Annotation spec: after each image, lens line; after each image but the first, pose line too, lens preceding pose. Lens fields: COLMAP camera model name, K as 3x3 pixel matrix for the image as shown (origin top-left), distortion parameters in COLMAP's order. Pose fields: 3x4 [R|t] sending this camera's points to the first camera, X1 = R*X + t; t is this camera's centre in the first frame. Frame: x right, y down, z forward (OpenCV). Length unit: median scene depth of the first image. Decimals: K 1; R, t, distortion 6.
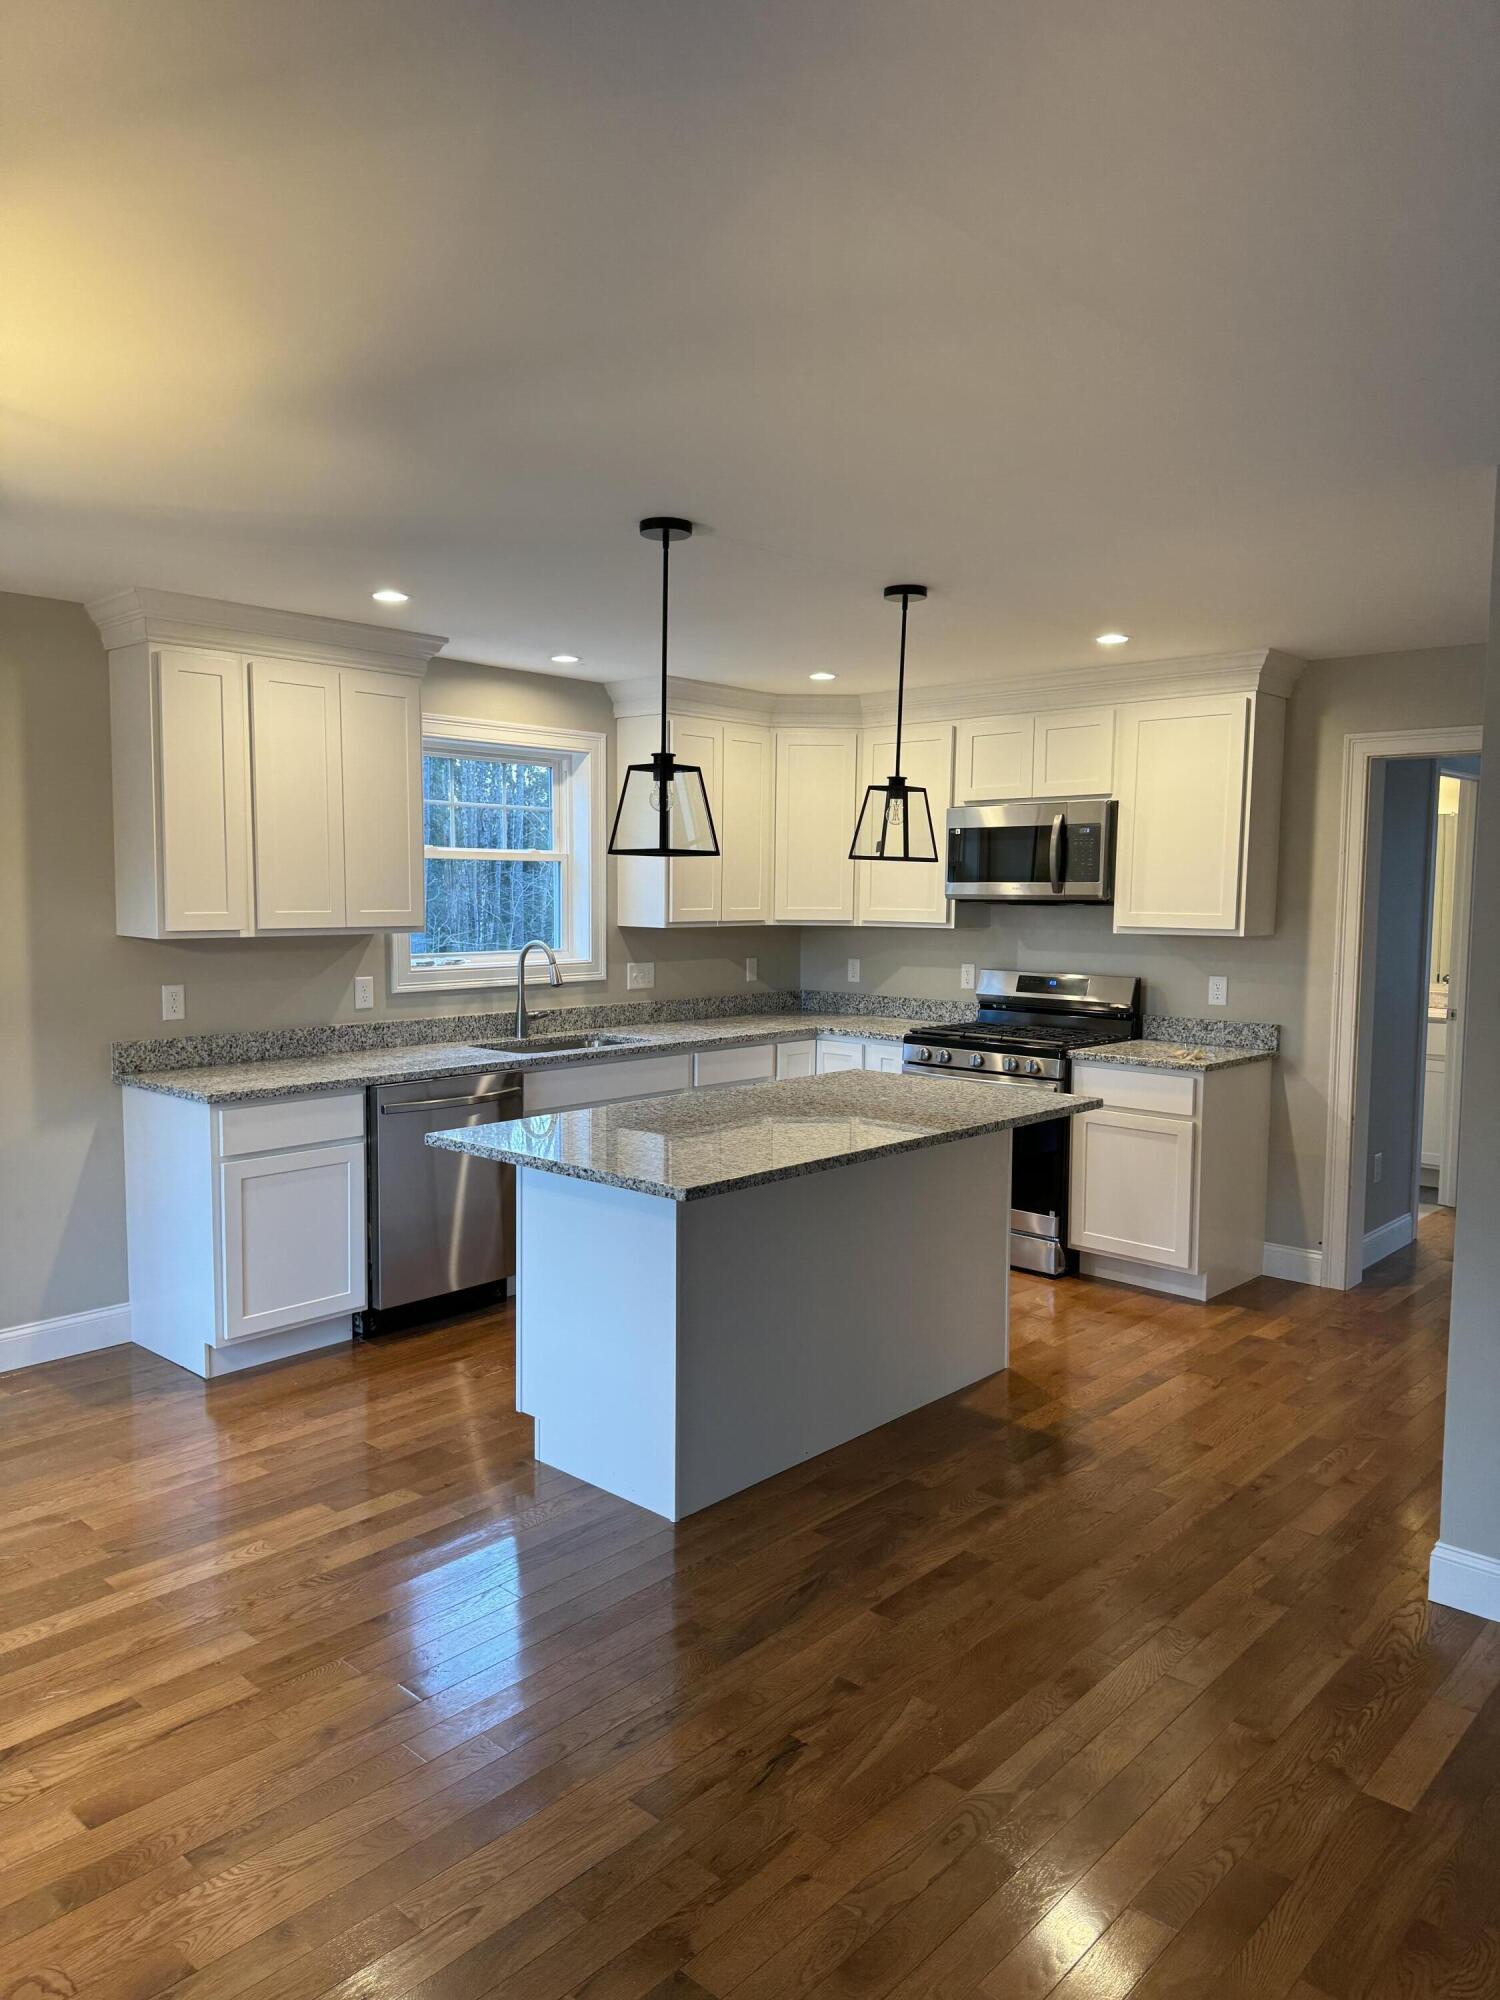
lens RADIAL K [[1399.1, 0, 750.0], [0, 1399.1, 1000.0], [0, 0, 1]] dist [0.131764, -0.204575]
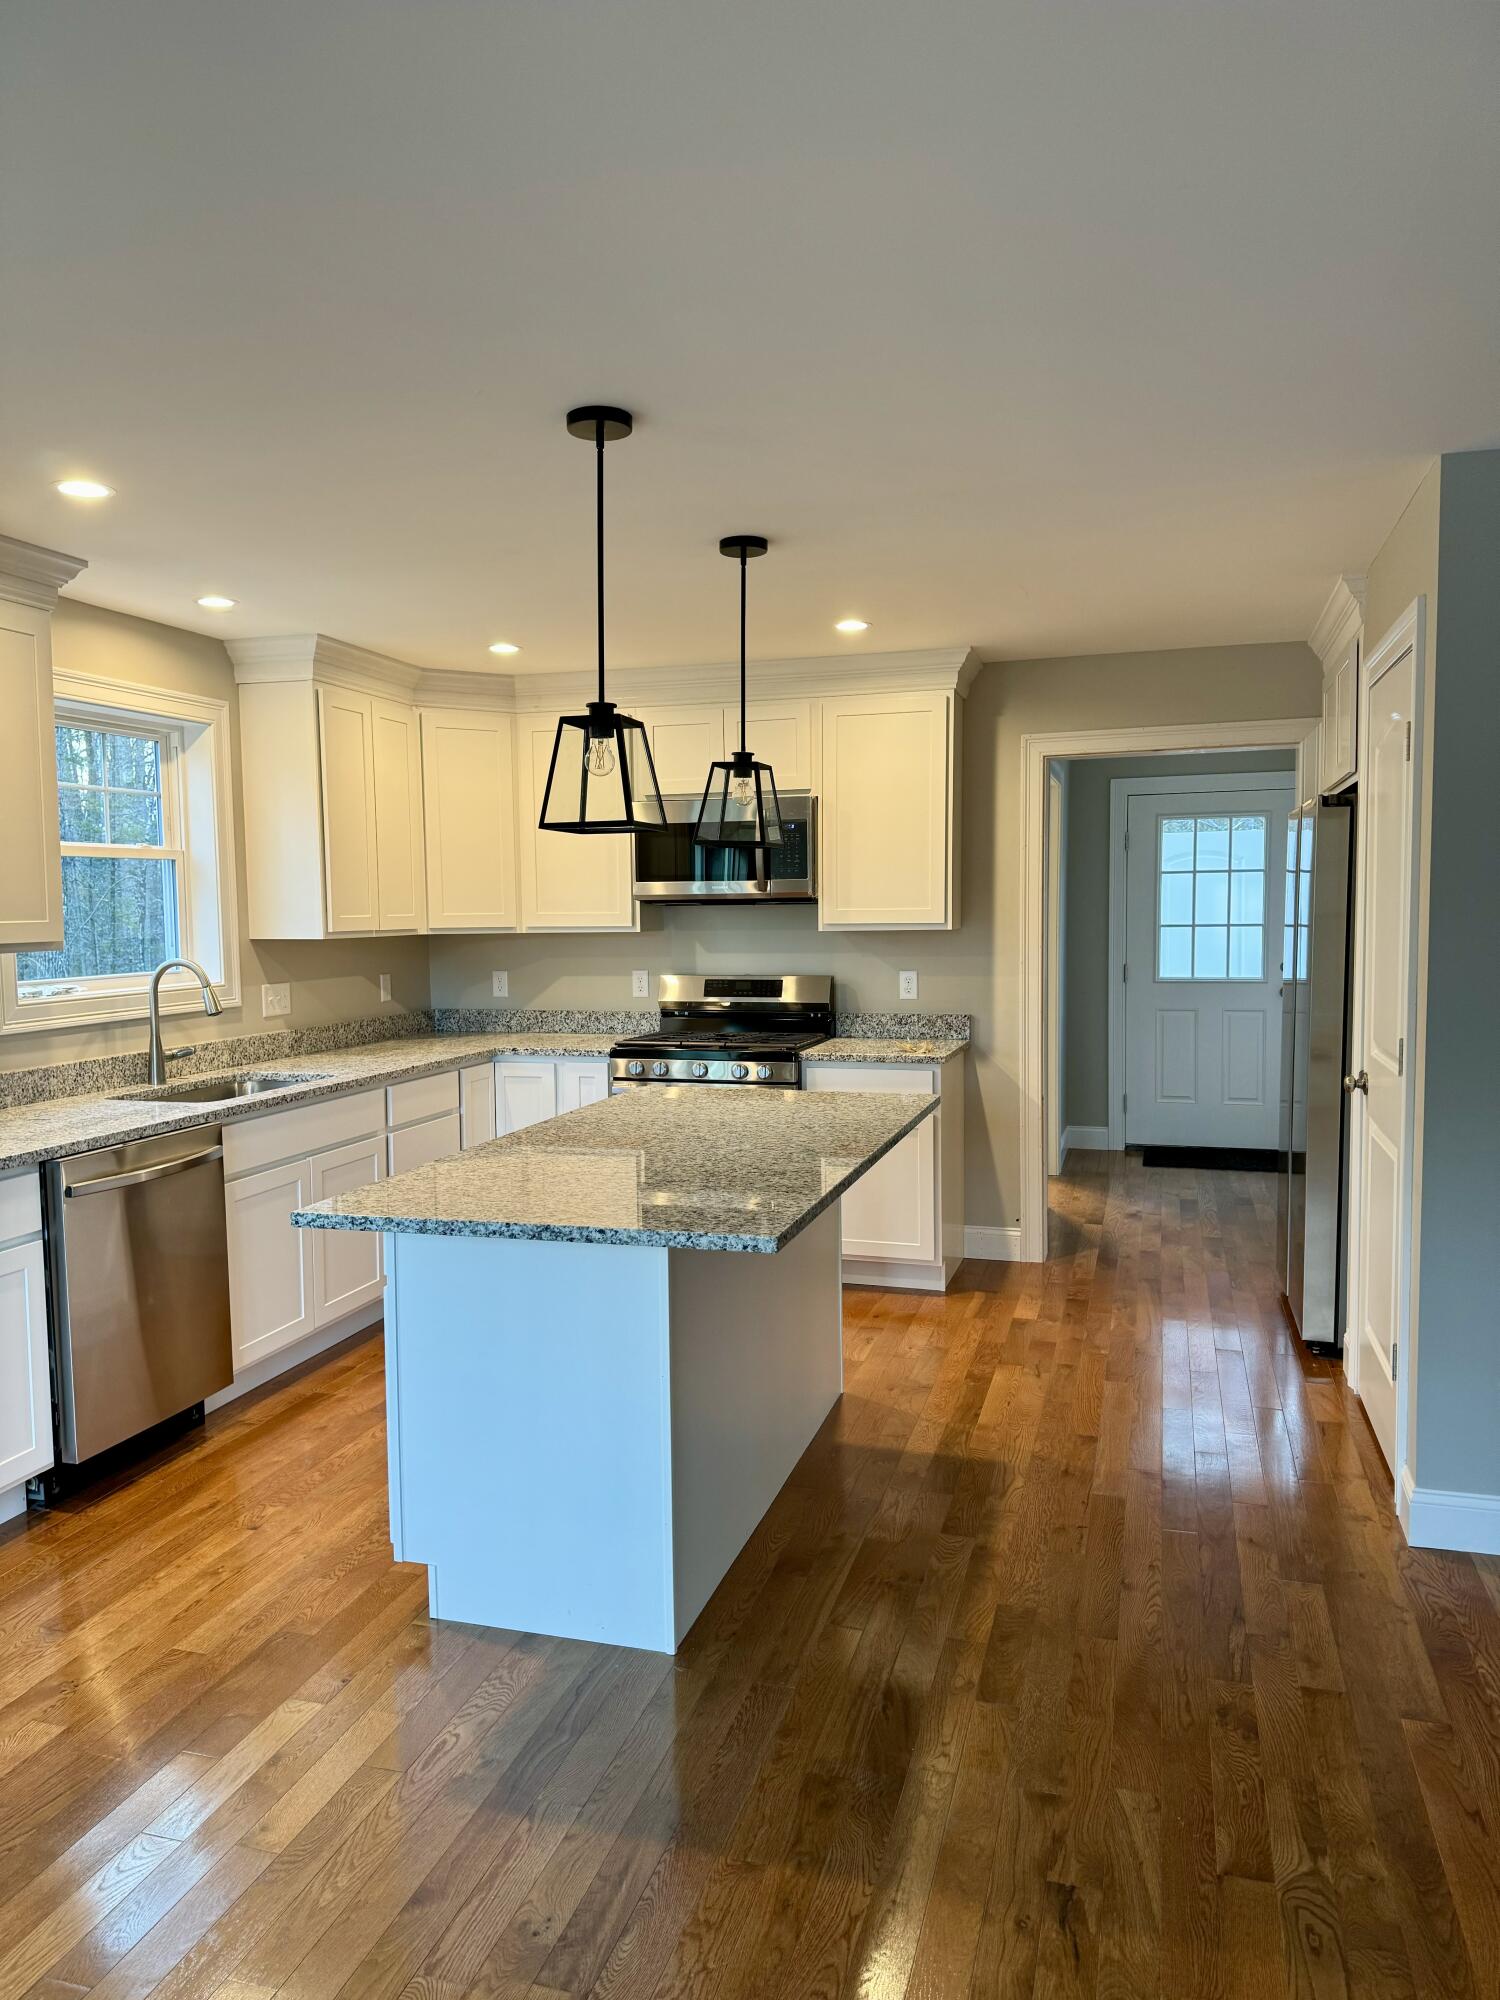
lens RADIAL K [[1388.2, 0, 750.0], [0, 1388.2, 1000.0], [0, 0, 1]] dist [0.115143, -0.165445]
pose [[0.895552, -0.048978, 0.442253, -0.215274], [0.055807, 0.998439, -0.002433, 0.000465], [-0.441443, 0.026860, 0.896887, 0.155142]]
